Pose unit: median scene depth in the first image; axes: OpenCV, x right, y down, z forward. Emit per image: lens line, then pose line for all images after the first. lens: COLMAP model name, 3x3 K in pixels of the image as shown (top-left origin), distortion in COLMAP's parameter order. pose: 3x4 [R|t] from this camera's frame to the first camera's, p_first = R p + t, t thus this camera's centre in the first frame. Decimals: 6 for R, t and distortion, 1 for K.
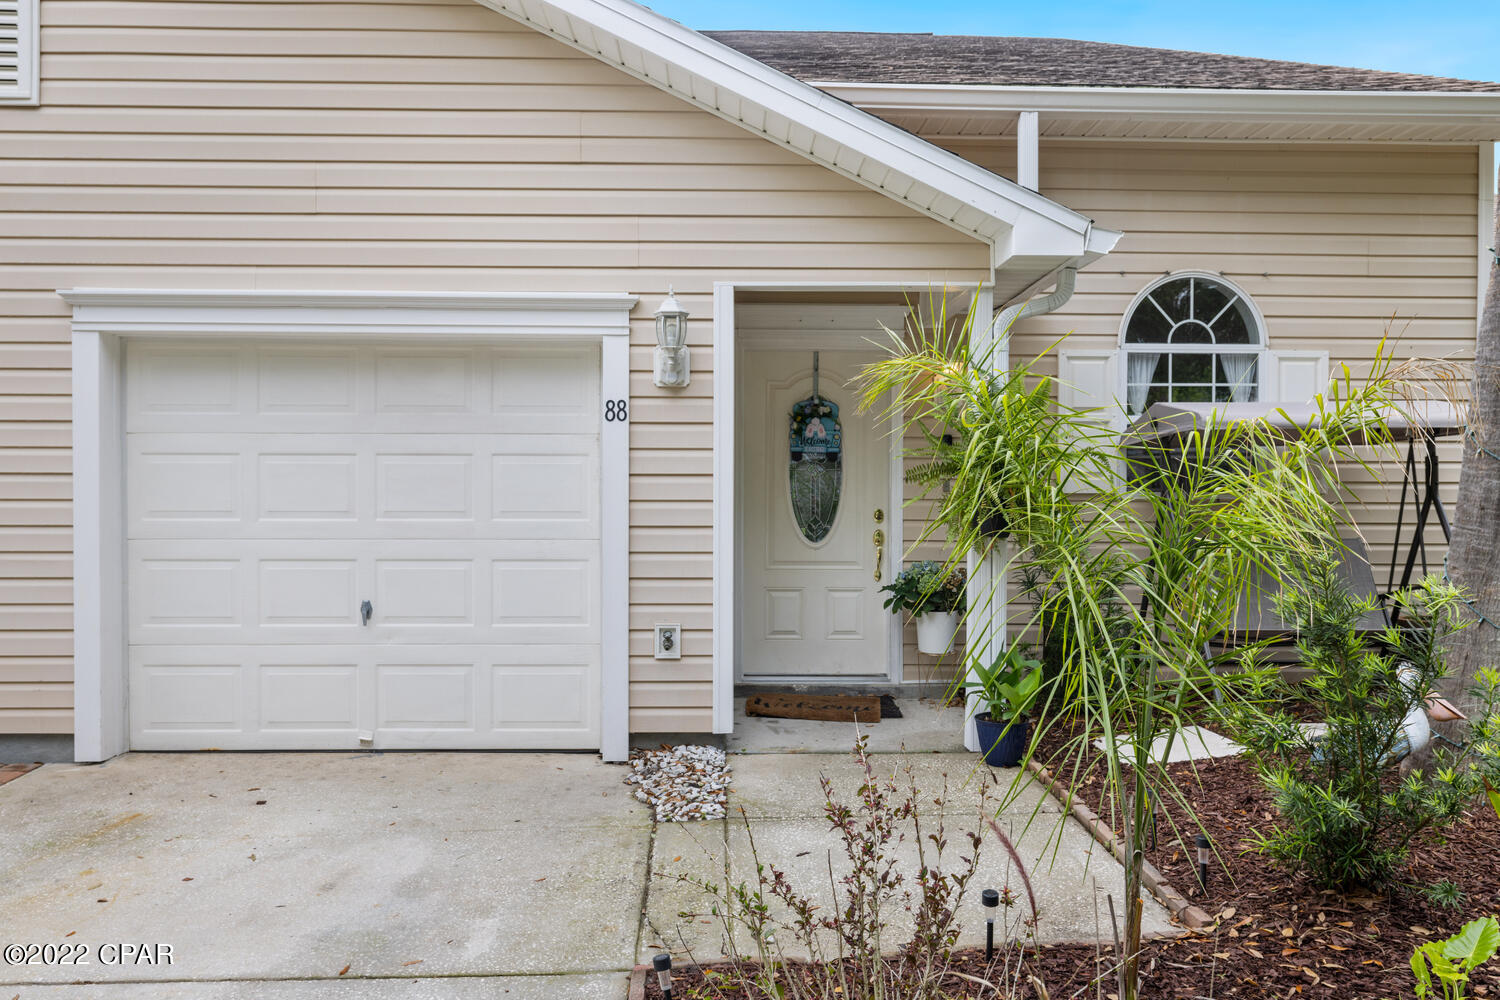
lens RADIAL K [[1054.1, 0, 752.6], [0, 1054.1, 495.6], [0, 0, 1]] dist [0.004663, -0.001208]
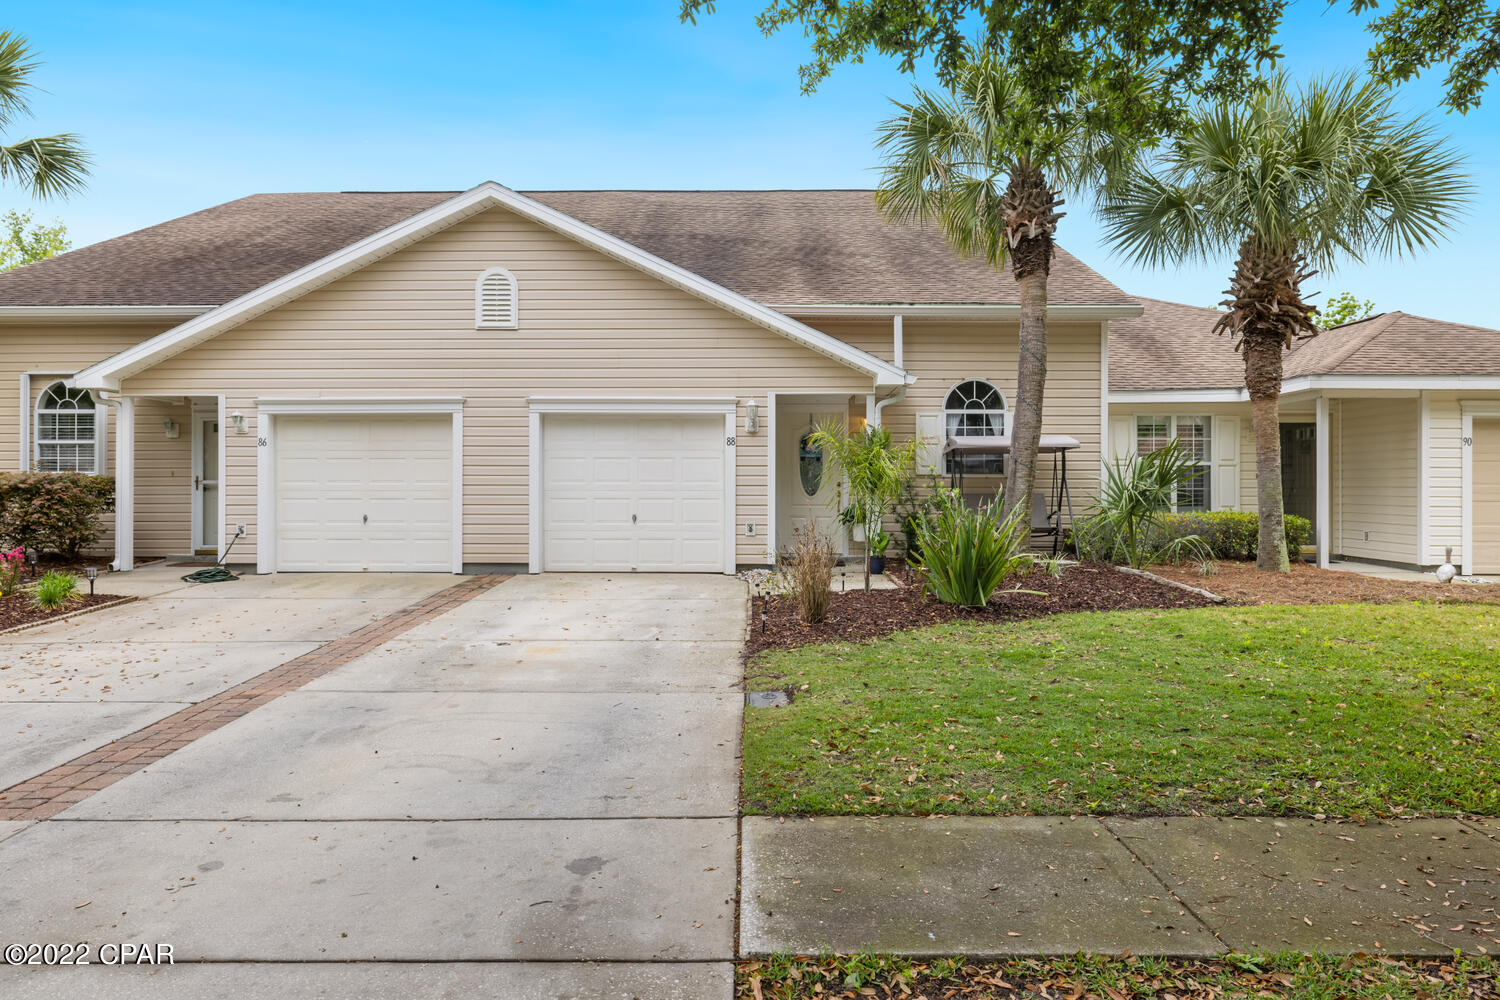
lens RADIAL K [[1028.7, 0, 751.4], [0, 1028.7, 492.9], [0, 0, 1]] dist [-0.003019, 0.001967]
pose [[0.999183, 0.000123, -0.040418, 0.024934], [-0.000298, 0.999991, -0.004311, 0.057493], [0.040417, 0.004320, 0.999174, -1.523040]]
